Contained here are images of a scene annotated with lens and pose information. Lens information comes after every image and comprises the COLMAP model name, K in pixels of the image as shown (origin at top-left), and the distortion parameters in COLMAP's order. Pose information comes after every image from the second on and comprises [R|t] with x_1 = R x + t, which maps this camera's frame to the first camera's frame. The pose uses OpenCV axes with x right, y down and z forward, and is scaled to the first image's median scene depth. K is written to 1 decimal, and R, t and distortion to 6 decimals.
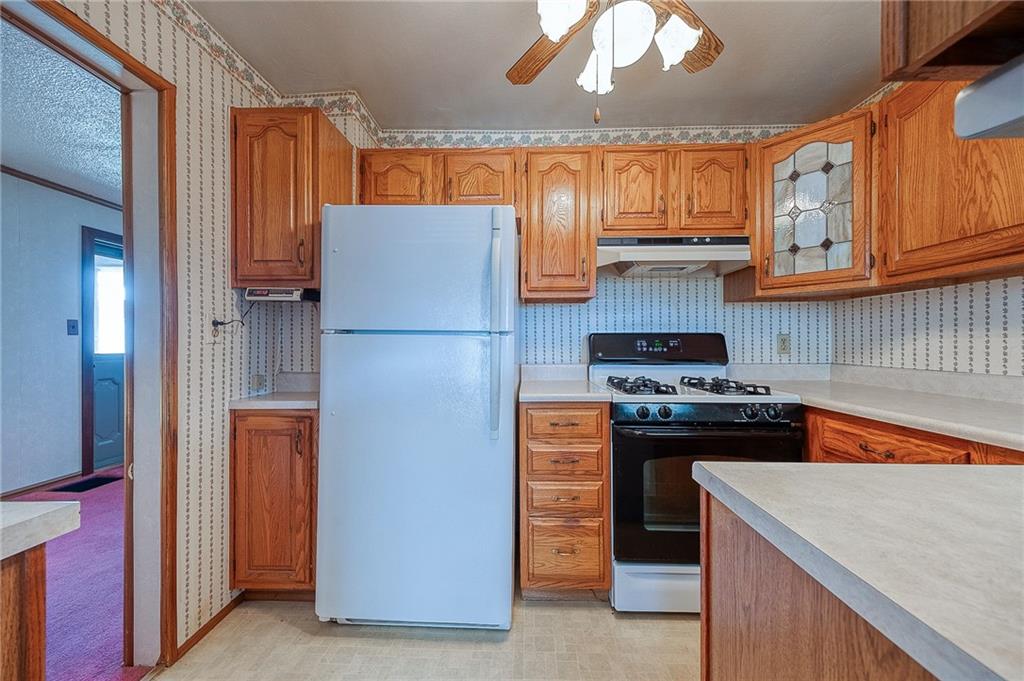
lens RADIAL K [[368.6, 0, 512.0], [0, 368.6, 340.5], [0, 0, 1]] dist [0.000189, 0.000046]
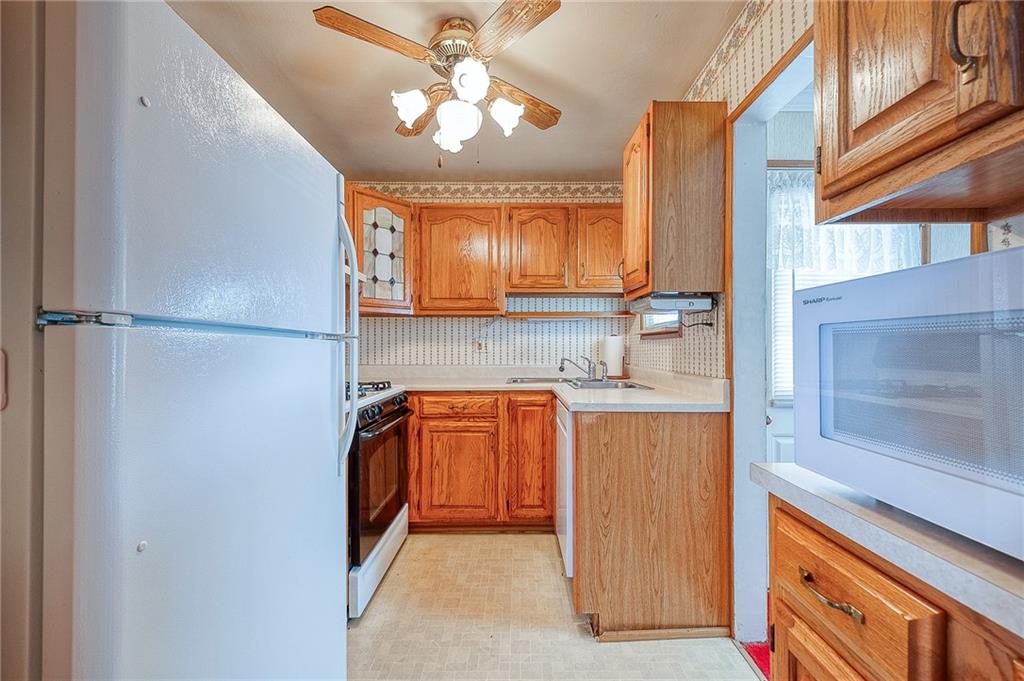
lens RADIAL K [[413.3, 0, 512.0], [0, 413.3, 340.5], [0, 0, 1]] dist [0.000095, -0.000031]
pose [[-0.043439, 0.018769, 0.998880, -0.875201], [-0.007509, 0.999789, -0.019113, 0.000527], [-0.999028, -0.008331, -0.043289, 0.647318]]
